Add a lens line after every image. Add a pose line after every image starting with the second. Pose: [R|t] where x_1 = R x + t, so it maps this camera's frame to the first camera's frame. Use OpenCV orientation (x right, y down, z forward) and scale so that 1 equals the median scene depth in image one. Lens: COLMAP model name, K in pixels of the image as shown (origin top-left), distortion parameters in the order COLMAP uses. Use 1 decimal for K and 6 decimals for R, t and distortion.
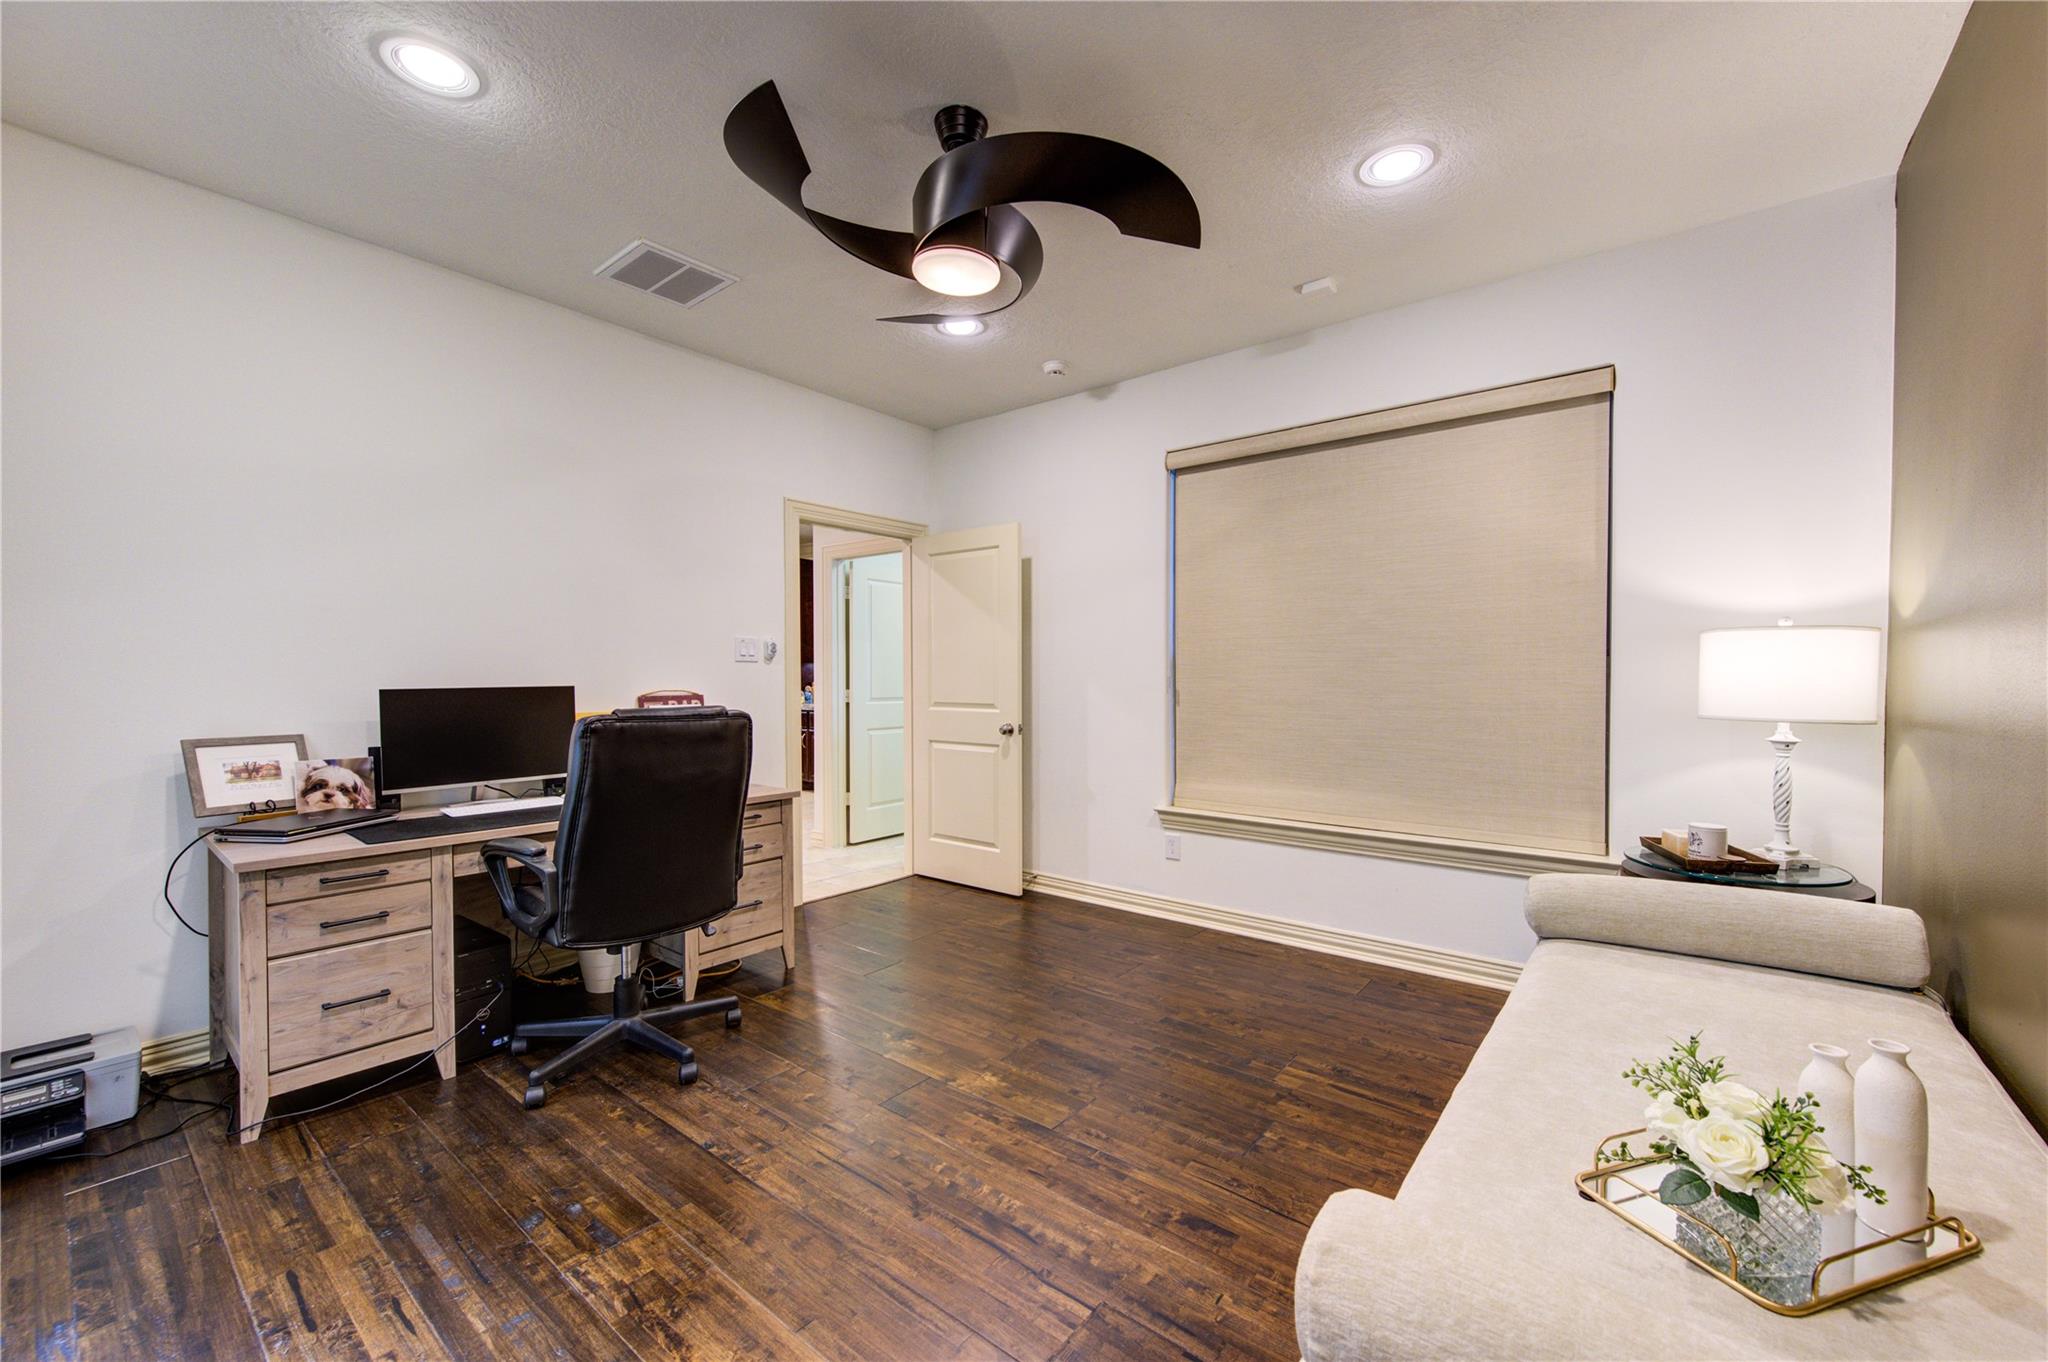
lens RADIAL K [[813.4, 0, 1066.3], [0, 813.4, 680.7], [0, 0, 1]] dist [0.000532, -0.000098]
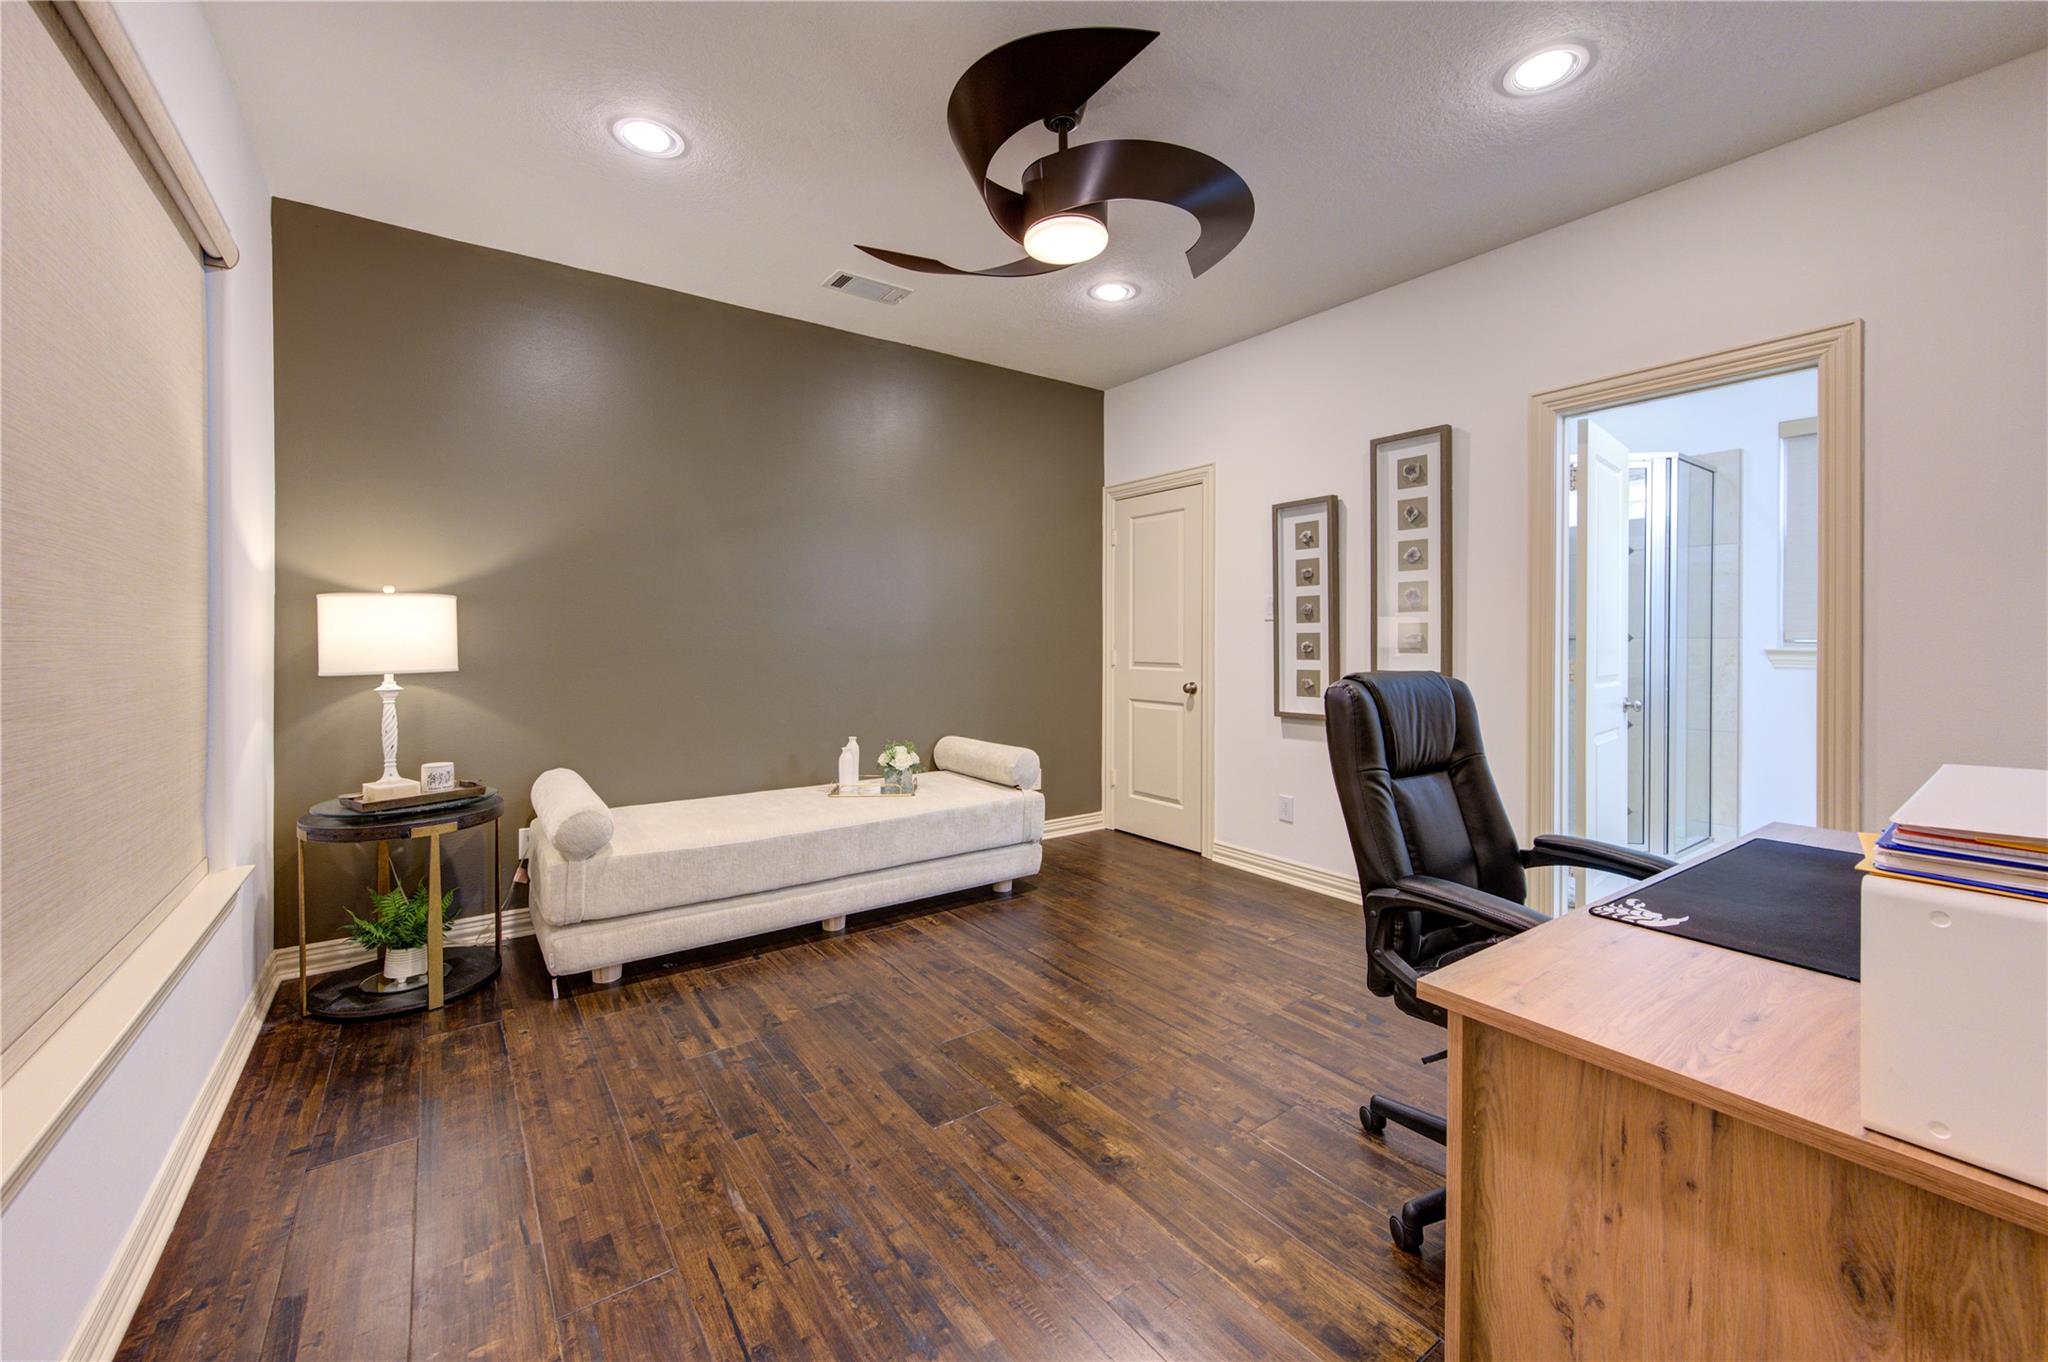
lens RADIAL K [[813.4, 0, 1066.3], [0, 813.4, 680.7], [0, 0, 1]] dist [0.000532, -0.000098]
pose [[-0.966141, -0.015158, 0.257571, -0.376400], [-0.000559, 0.998393, 0.056658, -0.008448], [-0.258016, 0.054596, -0.964597, 1.887604]]
